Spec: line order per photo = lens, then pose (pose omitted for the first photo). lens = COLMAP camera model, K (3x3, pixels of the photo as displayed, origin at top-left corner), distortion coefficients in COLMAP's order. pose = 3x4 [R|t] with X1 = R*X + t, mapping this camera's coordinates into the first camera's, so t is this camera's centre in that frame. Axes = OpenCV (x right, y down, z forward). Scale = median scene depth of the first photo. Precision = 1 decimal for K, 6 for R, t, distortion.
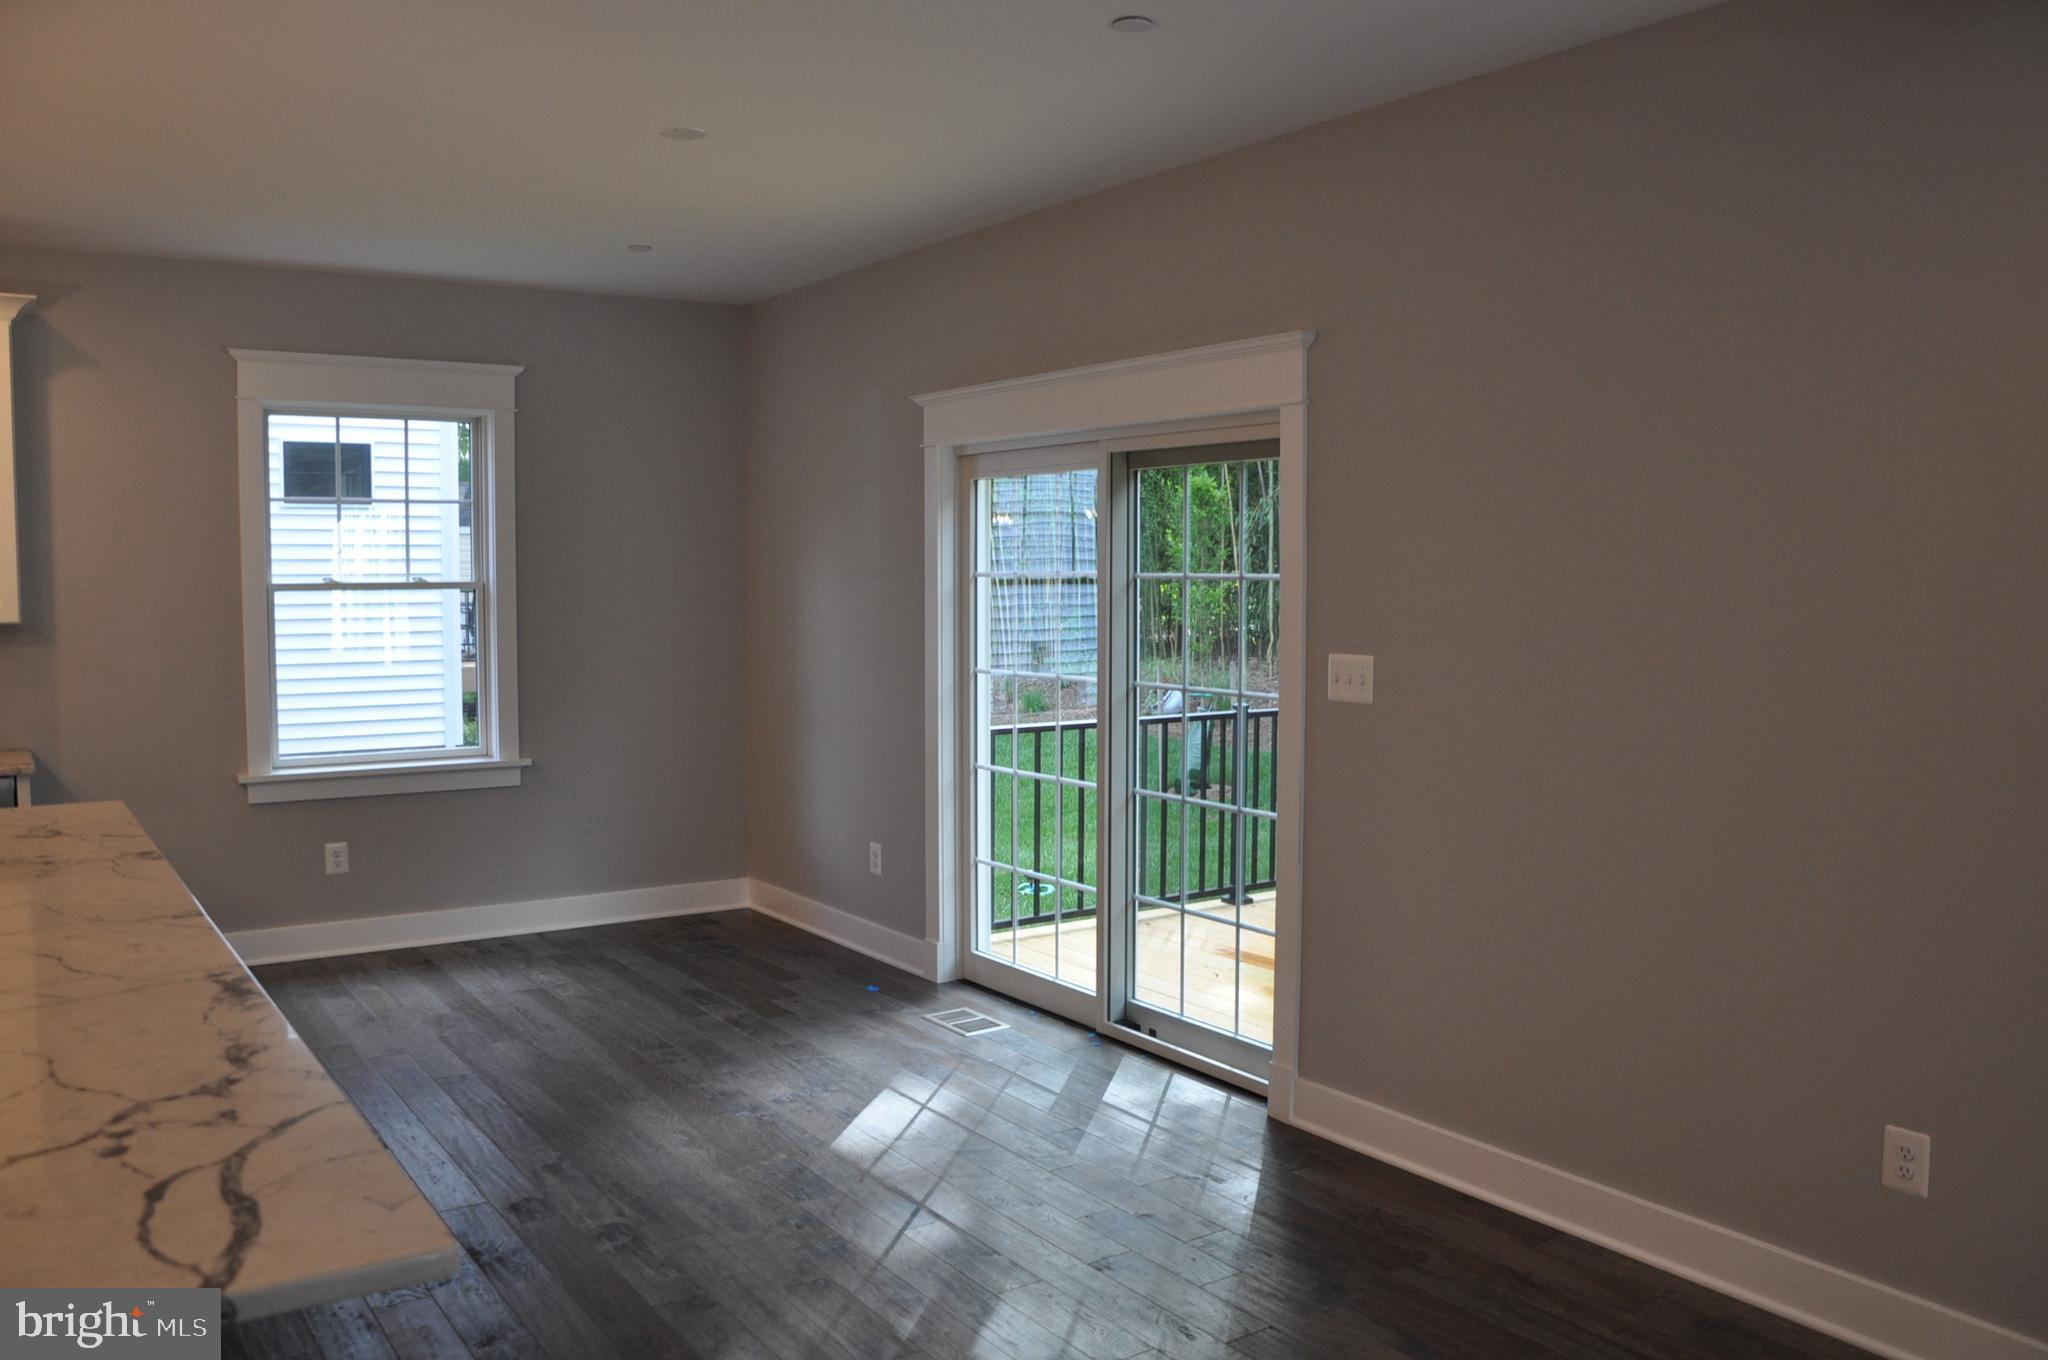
lens RADIAL K [[1603.6, 0, 1026.3], [0, 1603.6, 682.9], [0, 0, 1]] dist [-0.163317, 0.130983]
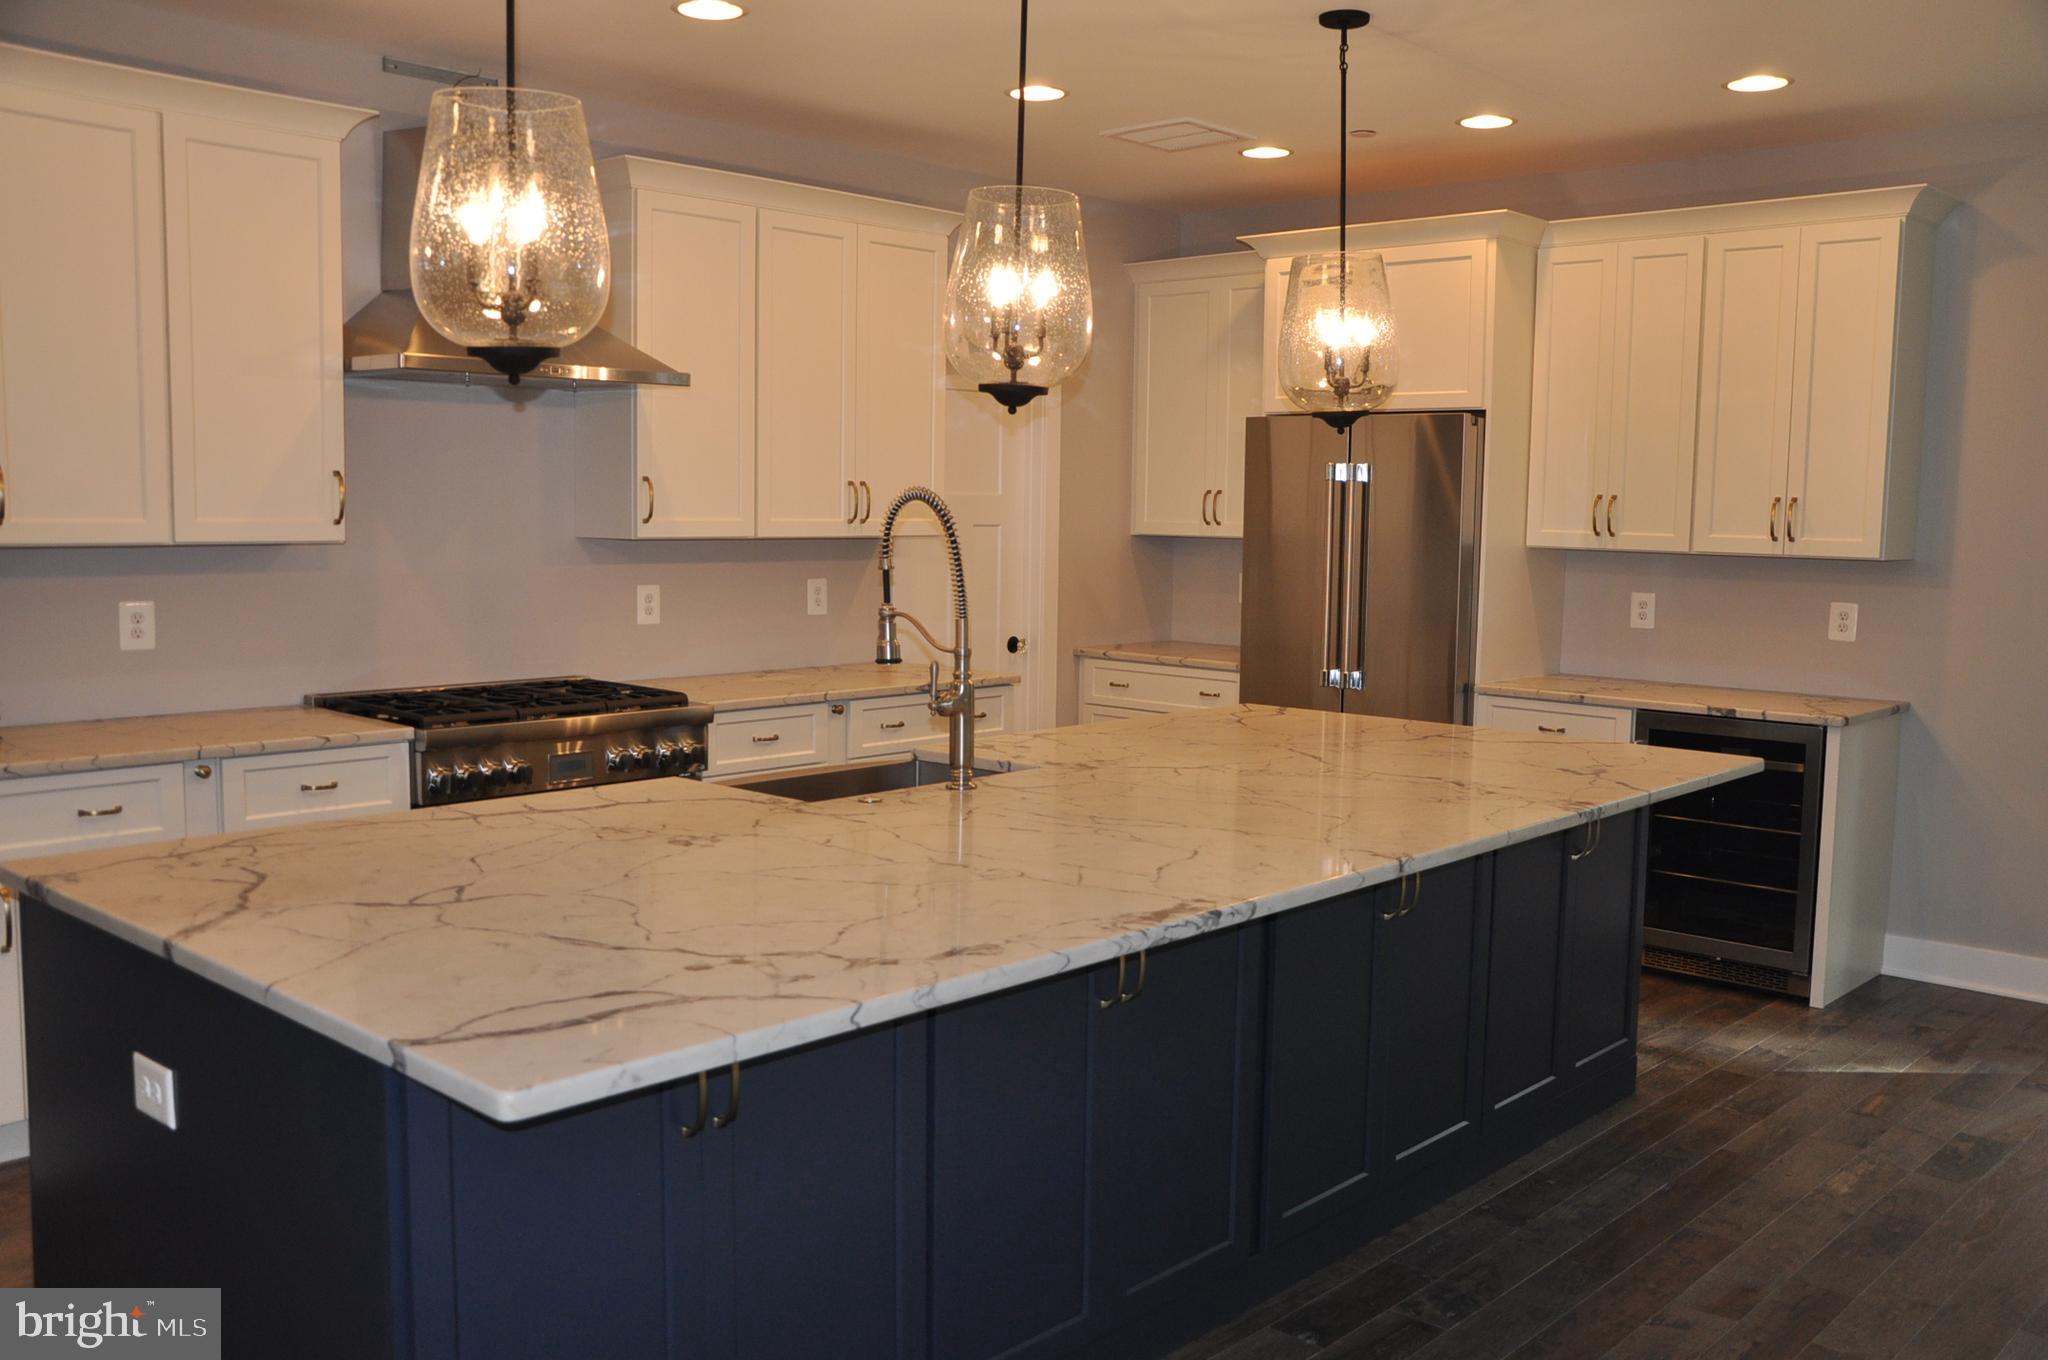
lens RADIAL K [[1796.6, 0, 1024.0], [0, 1796.6, 680.0], [0, 0, 1]] dist [-0.113380, 0.162866]
pose [[0.216341, 0.101498, -0.971028, 0.232333], [-0.082740, 0.992910, 0.085351, -0.015194], [0.972806, 0.061877, 0.223205, 0.280311]]
